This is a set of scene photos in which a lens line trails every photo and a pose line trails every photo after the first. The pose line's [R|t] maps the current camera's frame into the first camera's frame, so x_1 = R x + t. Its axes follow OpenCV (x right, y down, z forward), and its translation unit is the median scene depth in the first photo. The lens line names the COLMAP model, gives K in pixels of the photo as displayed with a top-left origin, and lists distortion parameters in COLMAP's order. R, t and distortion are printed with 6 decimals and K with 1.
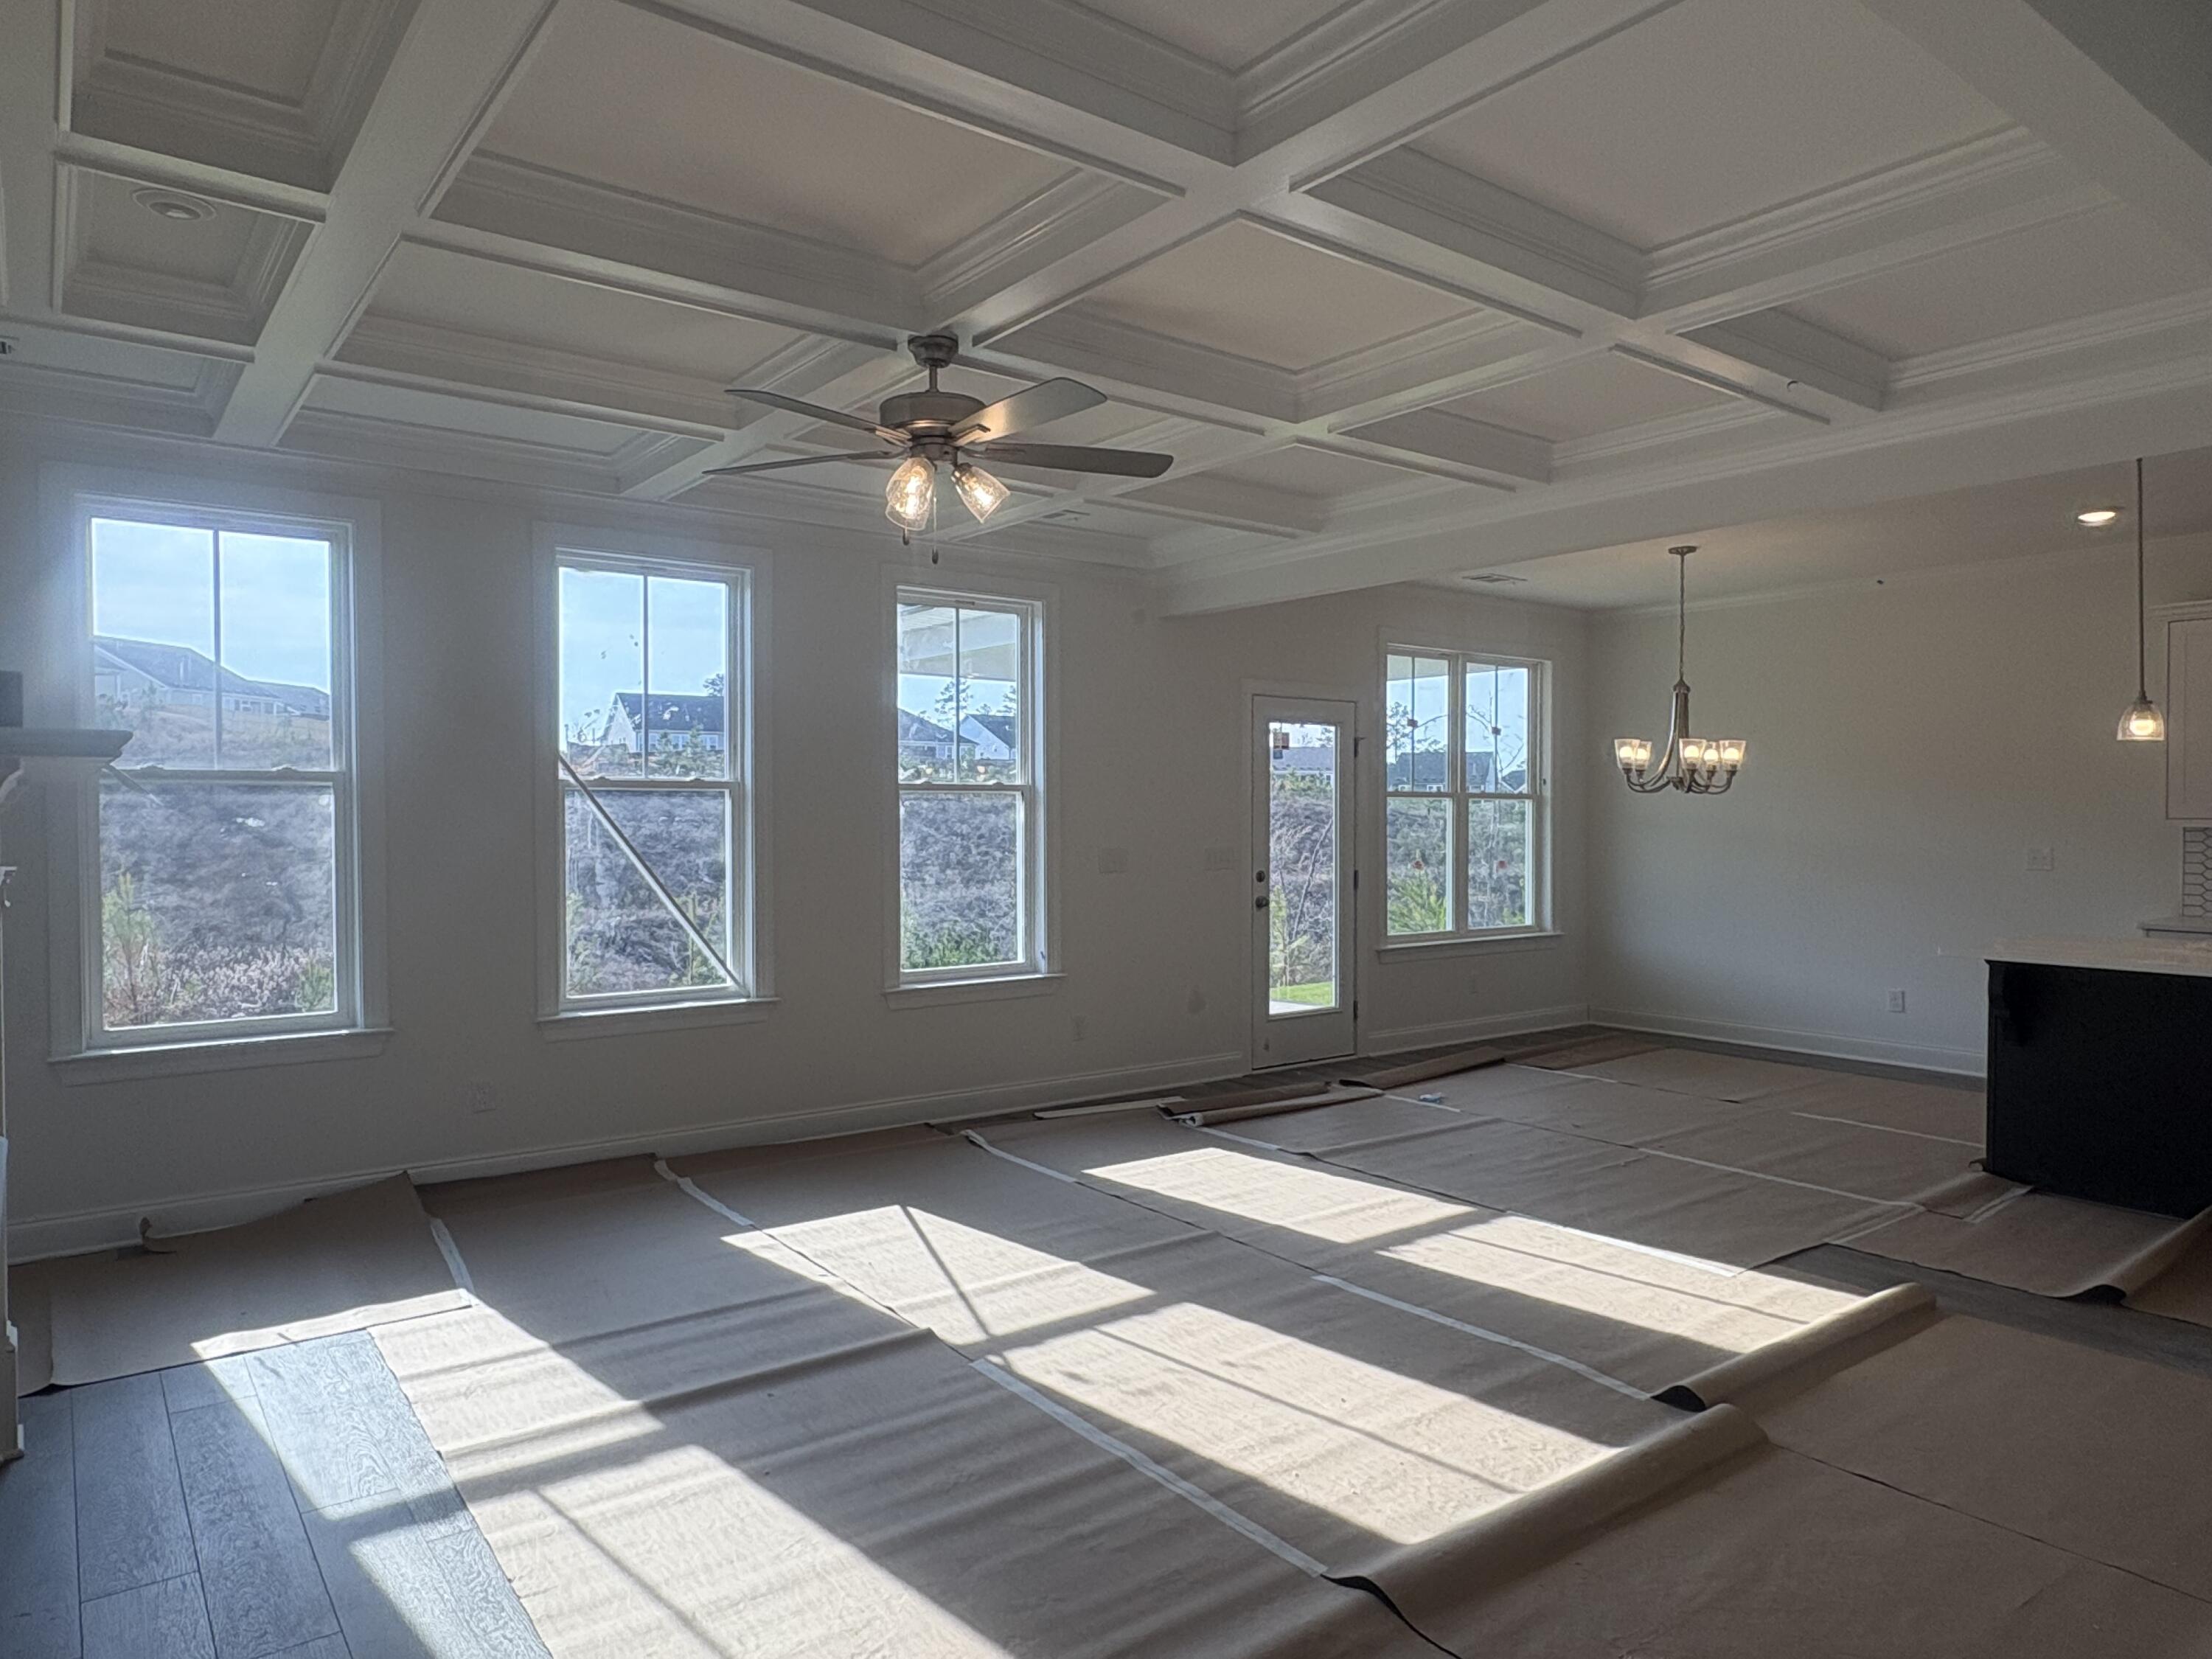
lens RADIAL K [[1414.5, 0, 1114.6], [0, 1414.5, 837.5], [0, 0, 1]] dist [-0.019290, -0.000684]
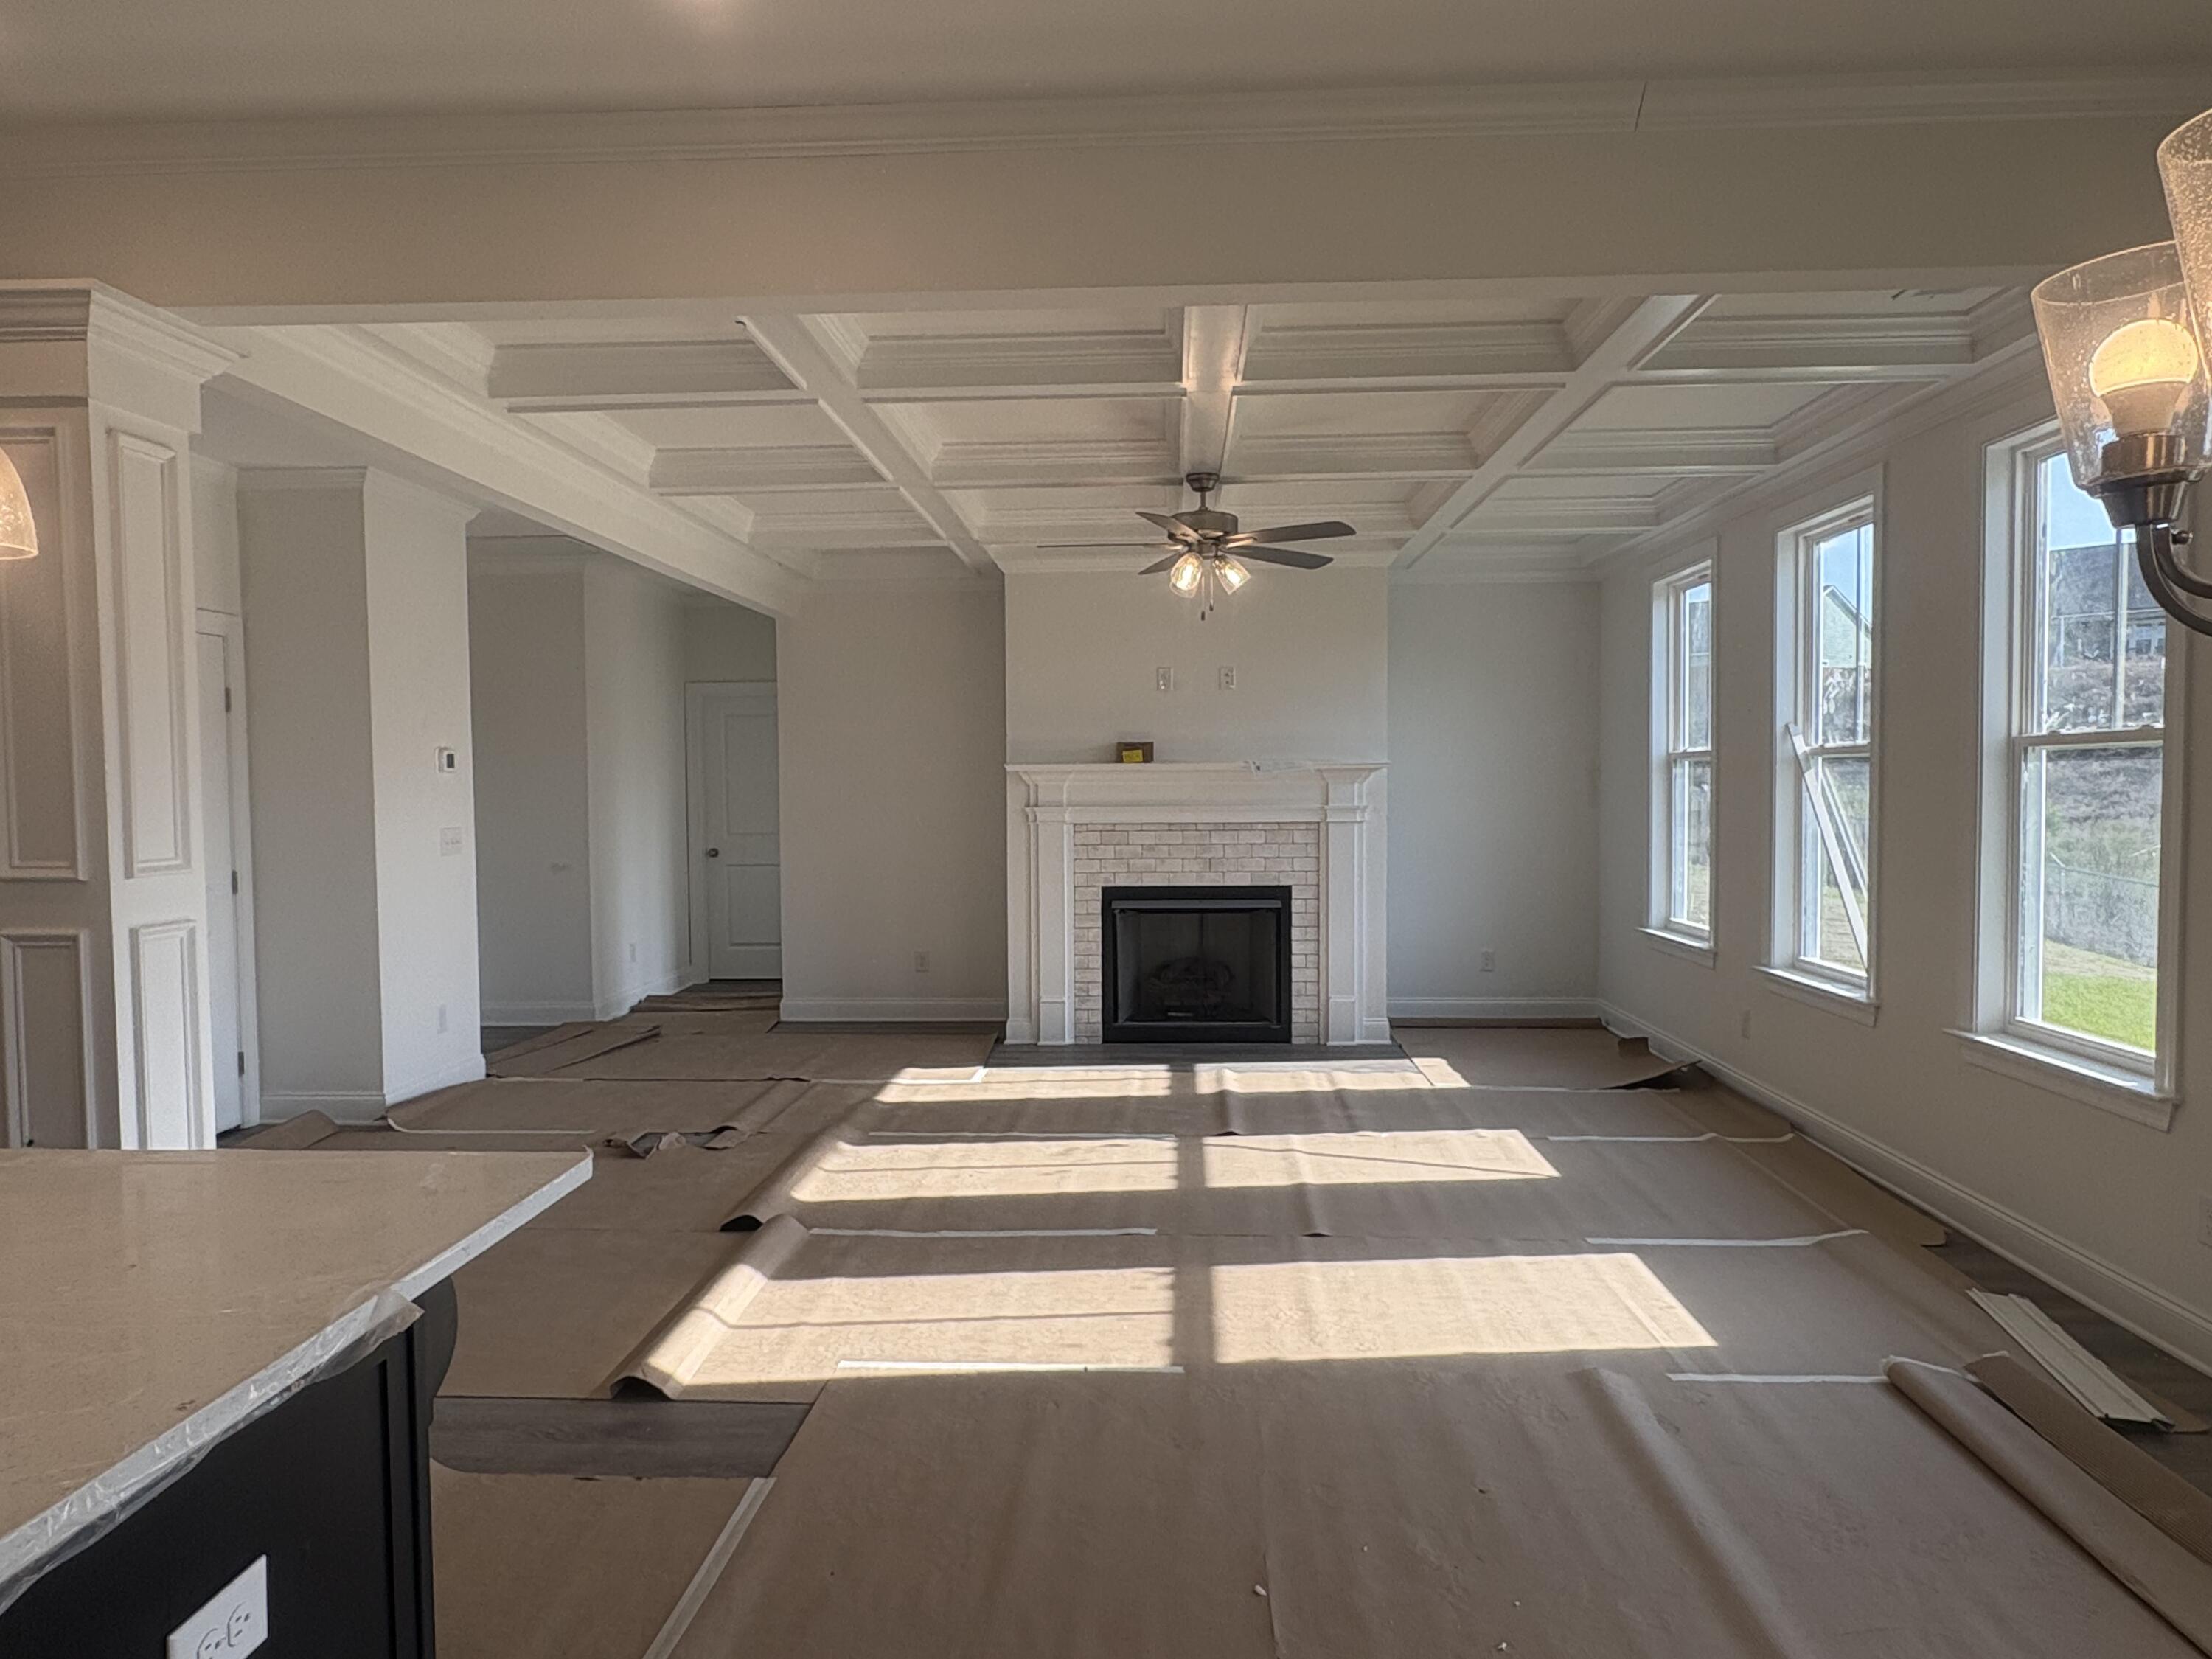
lens RADIAL K [[1414.5, 0, 1116.2], [0, 1414.5, 829.1], [0, 0, 1]] dist [-0.019290, -0.000684]
pose [[-0.646518, 0.032926, -0.762188, 0.812920], [-0.008673, 0.998686, 0.050500, -0.035417], [0.762850, 0.039259, -0.645383, 1.400177]]
